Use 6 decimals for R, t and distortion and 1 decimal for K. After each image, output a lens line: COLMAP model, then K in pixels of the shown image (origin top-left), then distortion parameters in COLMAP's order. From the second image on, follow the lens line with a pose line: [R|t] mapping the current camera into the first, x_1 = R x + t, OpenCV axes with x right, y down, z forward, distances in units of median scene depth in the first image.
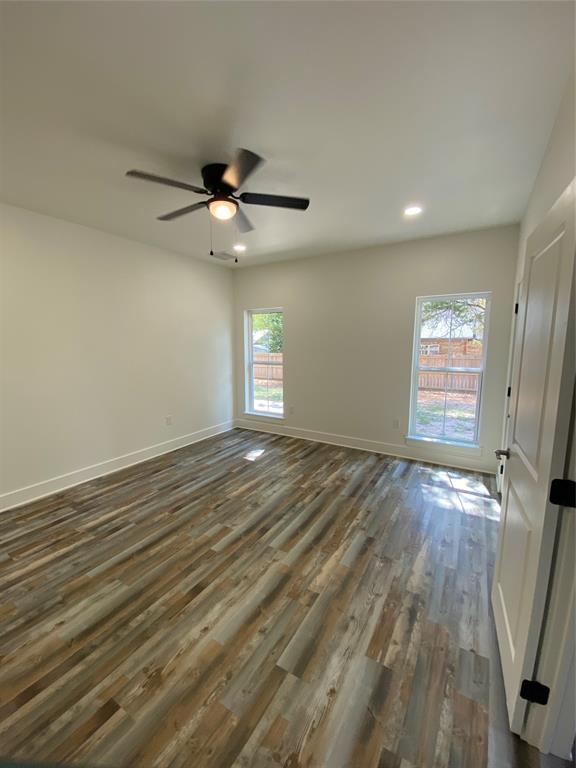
lens RADIAL K [[316.3, 0, 277.3], [0, 316.3, 377.8], [0, 0, 1]] dist [-0.002923, -0.008166]
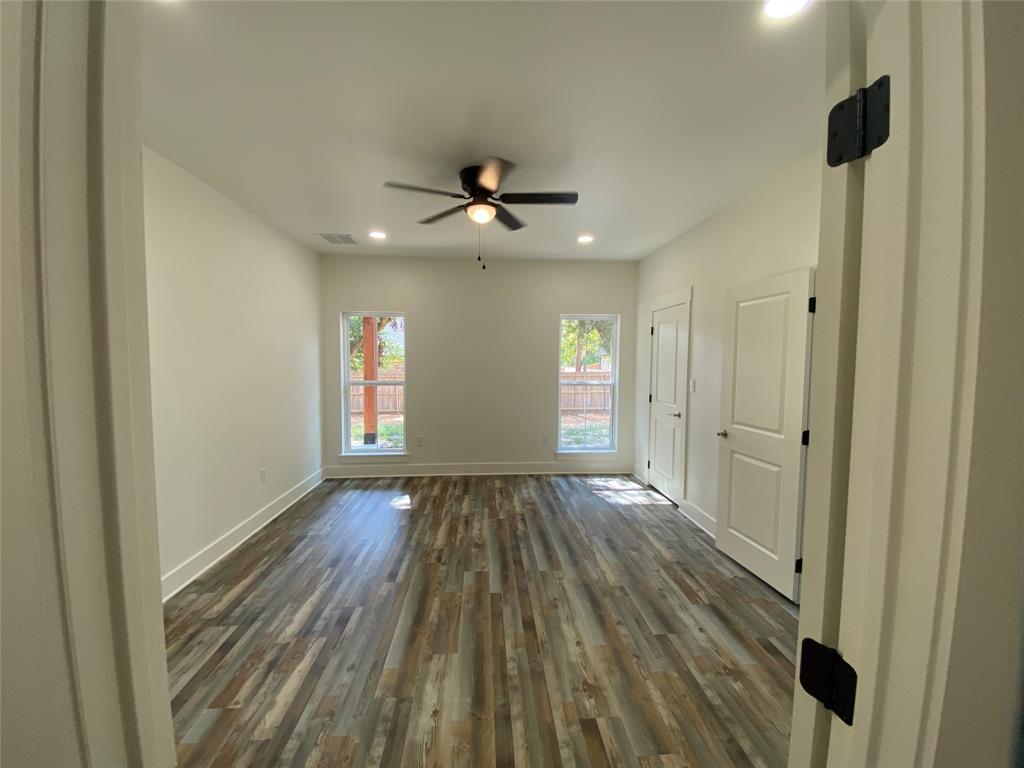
lens RADIAL K [[421.7, 0, 499.0], [0, 421.7, 376.0], [0, 0, 1]] dist [-0.002923, -0.008166]
pose [[0.823822, -0.022035, 0.566420, -0.789100], [0.063905, 0.996484, -0.054179, 0.012502], [-0.563235, 0.080831, 0.822334, -0.009796]]
